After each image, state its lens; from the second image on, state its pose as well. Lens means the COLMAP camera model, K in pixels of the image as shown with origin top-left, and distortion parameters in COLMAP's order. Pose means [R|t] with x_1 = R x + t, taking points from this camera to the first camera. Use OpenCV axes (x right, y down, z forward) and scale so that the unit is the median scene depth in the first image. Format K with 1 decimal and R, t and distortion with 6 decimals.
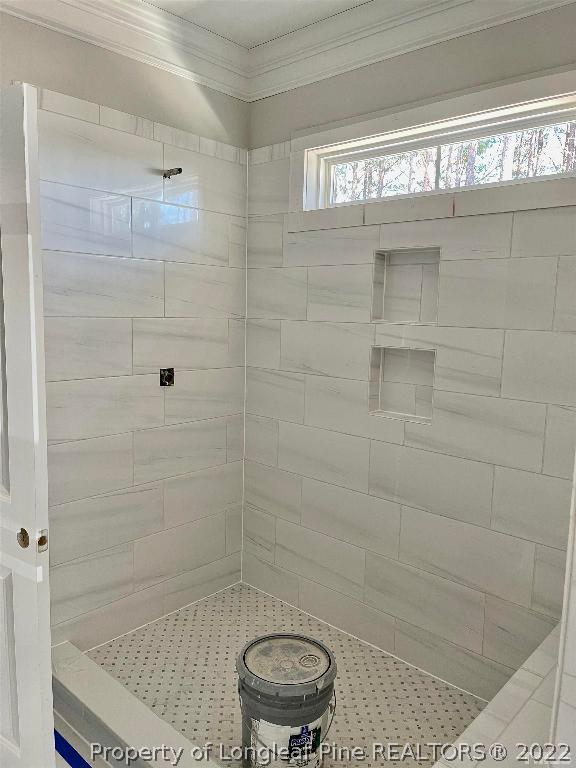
lens RADIAL K [[584.3, 0, 288.7], [0, 584.3, 382.2], [0, 0, 1]] dist [0.024462, -0.016974]
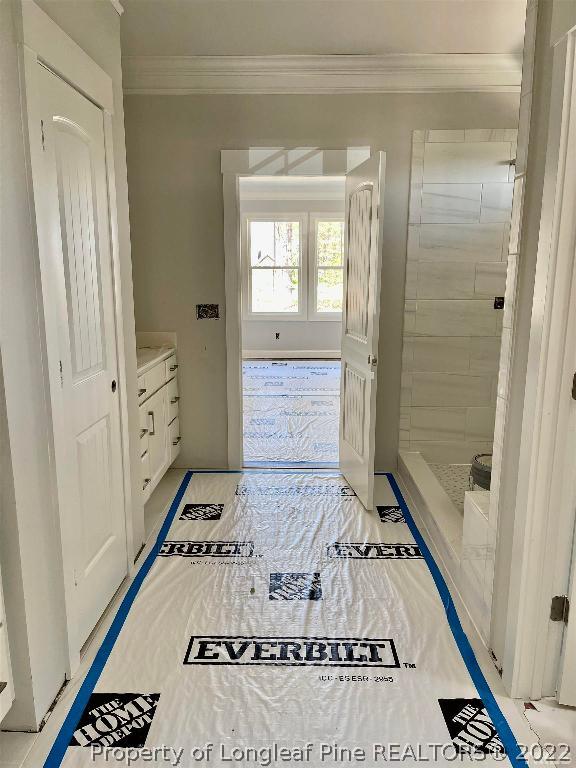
lens RADIAL K [[584.3, 0, 289.1], [0, 584.3, 384.9], [0, 0, 1]] dist [0.024462, -0.016974]
pose [[0.669084, 0.122086, -0.733091, 0.582324], [-0.078231, 0.992504, 0.093887, 0.105634], [0.739058, -0.005468, 0.673619, -0.423252]]
